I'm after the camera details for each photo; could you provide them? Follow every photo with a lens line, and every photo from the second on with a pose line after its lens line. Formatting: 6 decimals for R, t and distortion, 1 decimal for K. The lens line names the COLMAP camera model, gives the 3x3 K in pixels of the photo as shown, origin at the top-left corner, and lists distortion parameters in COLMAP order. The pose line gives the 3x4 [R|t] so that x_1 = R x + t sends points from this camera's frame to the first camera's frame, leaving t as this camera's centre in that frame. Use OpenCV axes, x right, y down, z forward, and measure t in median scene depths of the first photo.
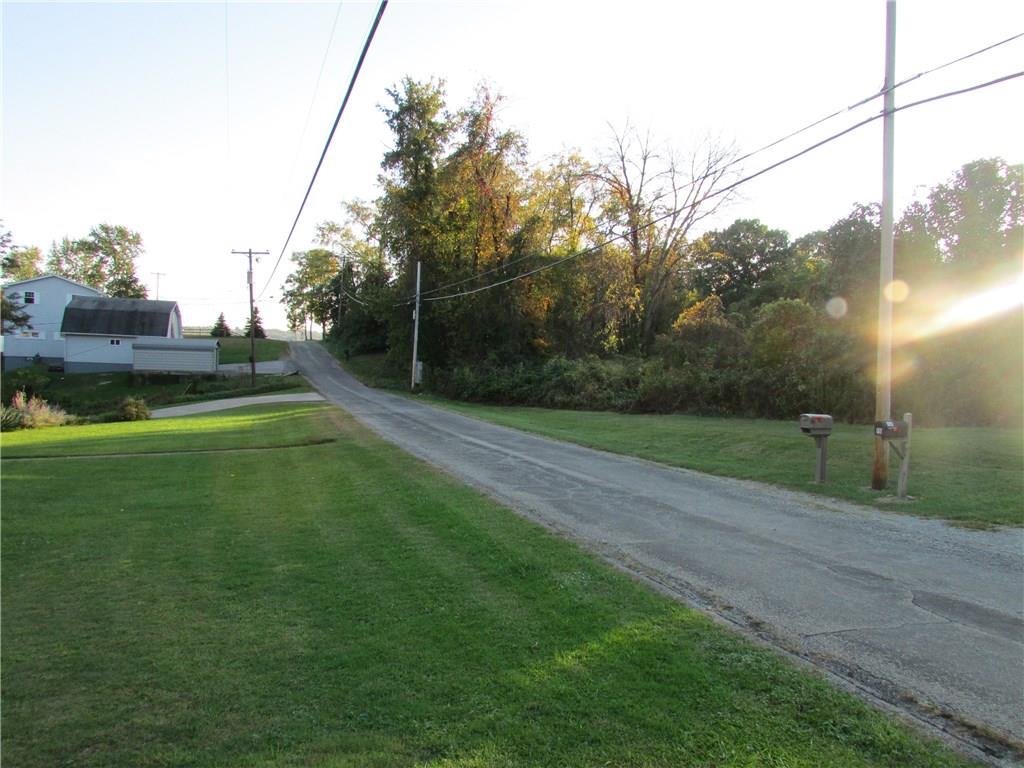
lens RADIAL K [[725.2, 0, 511.8], [0, 725.2, 381.2], [0, 0, 1]] dist [-0.031819, 0.005593]
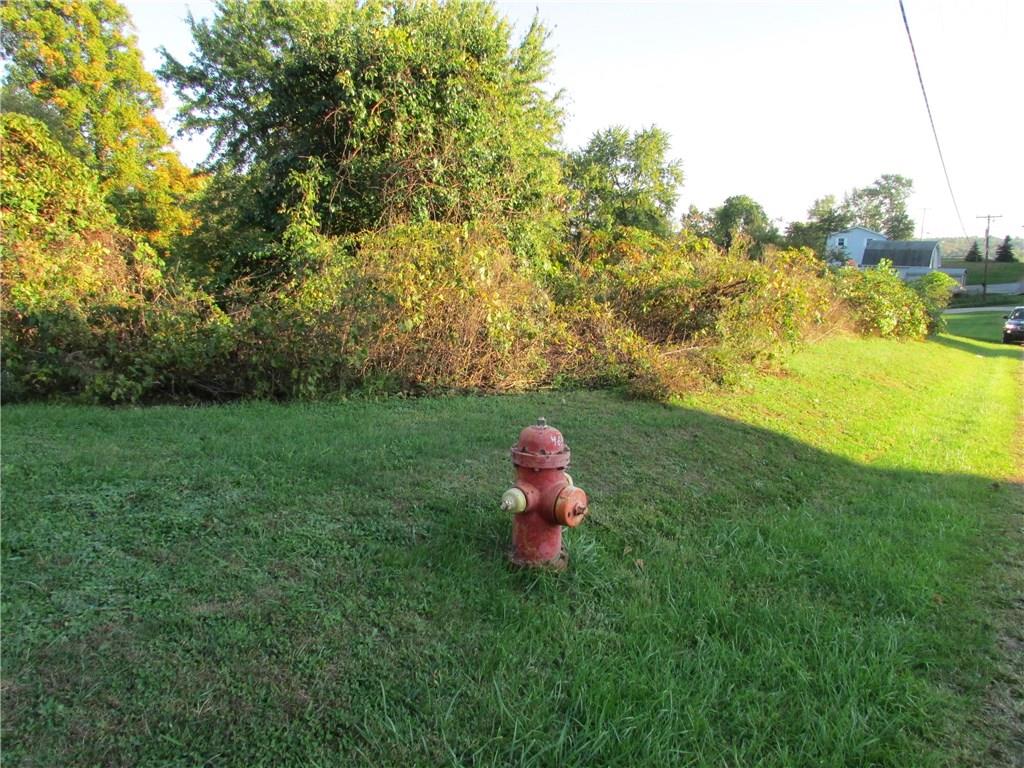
lens RADIAL K [[725.2, 0, 511.8], [0, 725.2, 381.2], [0, 0, 1]] dist [-0.031819, 0.005593]
pose [[0.571808, 0.116120, -0.812128, 0.145523], [-0.018632, 0.991515, 0.128651, -0.000880], [0.820176, -0.058432, 0.569120, -0.317498]]
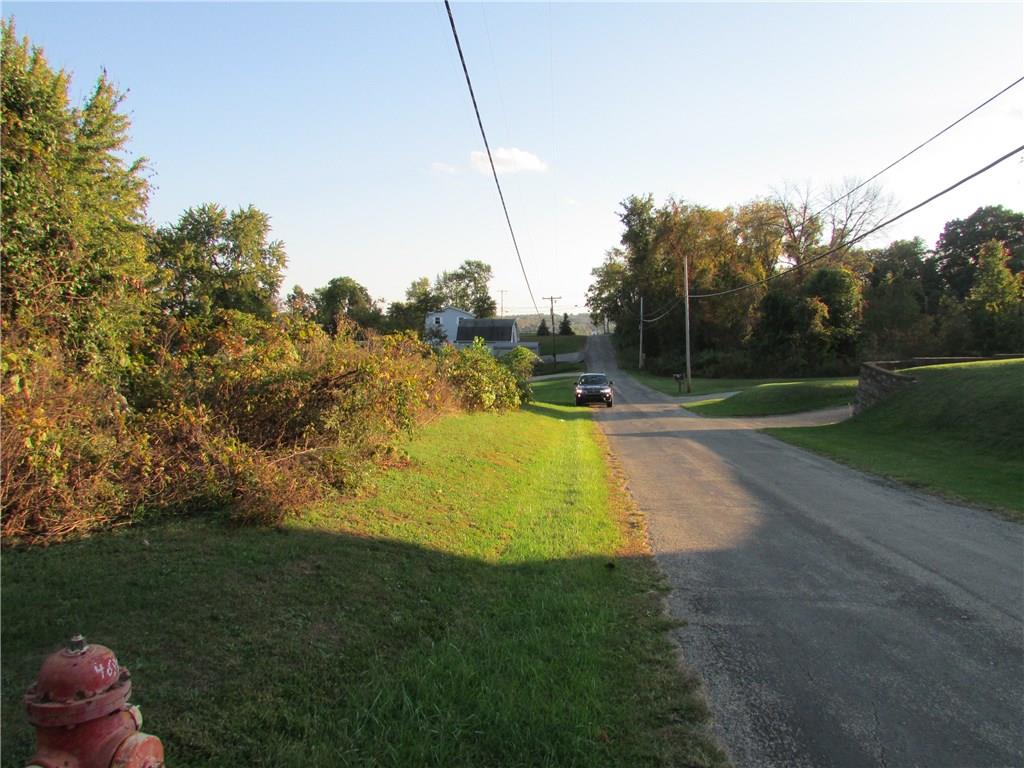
lens RADIAL K [[725.2, 0, 511.8], [0, 725.2, 381.2], [0, 0, 1]] dist [-0.031819, 0.005593]
pose [[0.905056, -0.011585, -0.425134, 0.141172], [0.023115, 0.999491, 0.021972, -0.002291], [0.424663, -0.029713, 0.904864, -0.312218]]
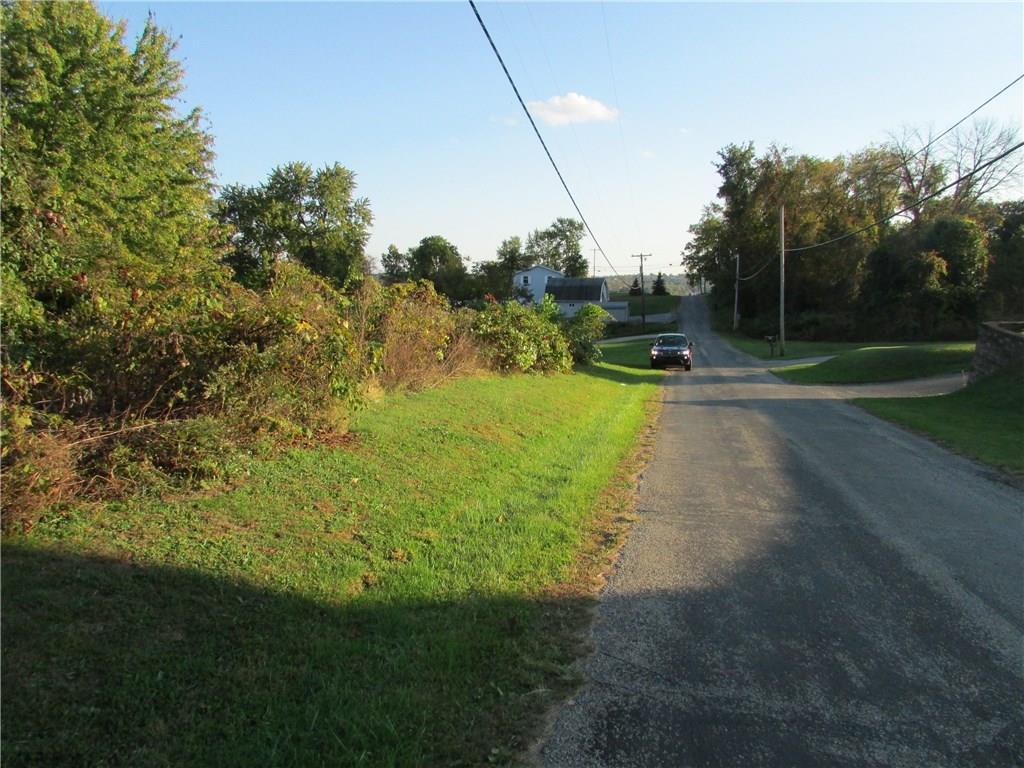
lens RADIAL K [[725.2, 0, 511.8], [0, 725.2, 381.2], [0, 0, 1]] dist [-0.031819, 0.005593]
pose [[0.841056, 0.026970, -0.540276, 0.142724], [0.015125, 0.997193, 0.073324, -0.001142], [0.540737, -0.069841, 0.838287, -0.290420]]
